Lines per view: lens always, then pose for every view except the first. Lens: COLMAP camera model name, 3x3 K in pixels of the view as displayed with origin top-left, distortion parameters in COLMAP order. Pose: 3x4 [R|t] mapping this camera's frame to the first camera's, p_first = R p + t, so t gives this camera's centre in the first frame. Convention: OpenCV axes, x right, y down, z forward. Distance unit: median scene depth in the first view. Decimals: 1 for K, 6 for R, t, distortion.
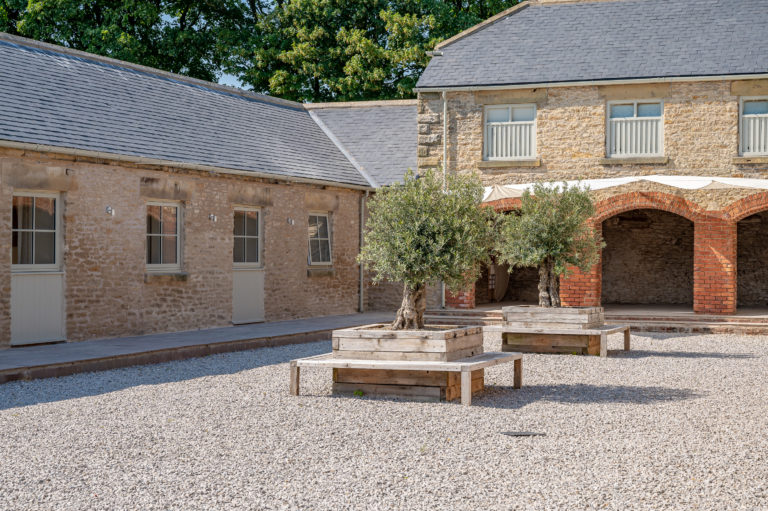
lens RADIAL K [[1412.9, 0, 381.2], [0, 1412.9, 255.7], [0, 0, 1]] dist [0.072542, 0.000000]
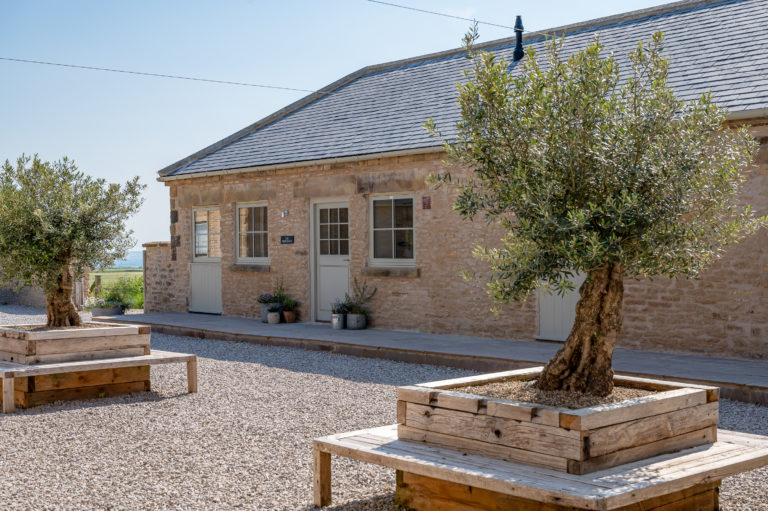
lens RADIAL K [[1041.2, 0, 383.4], [0, 1041.2, 254.2], [0, 0, 1]] dist [-0.028534, 0.000000]
pose [[-0.467781, 0.002471, -0.883841, 0.313312], [0.000920, 0.999997, 0.002309, 0.001310], [0.883844, 0.000267, -0.467782, 0.889145]]
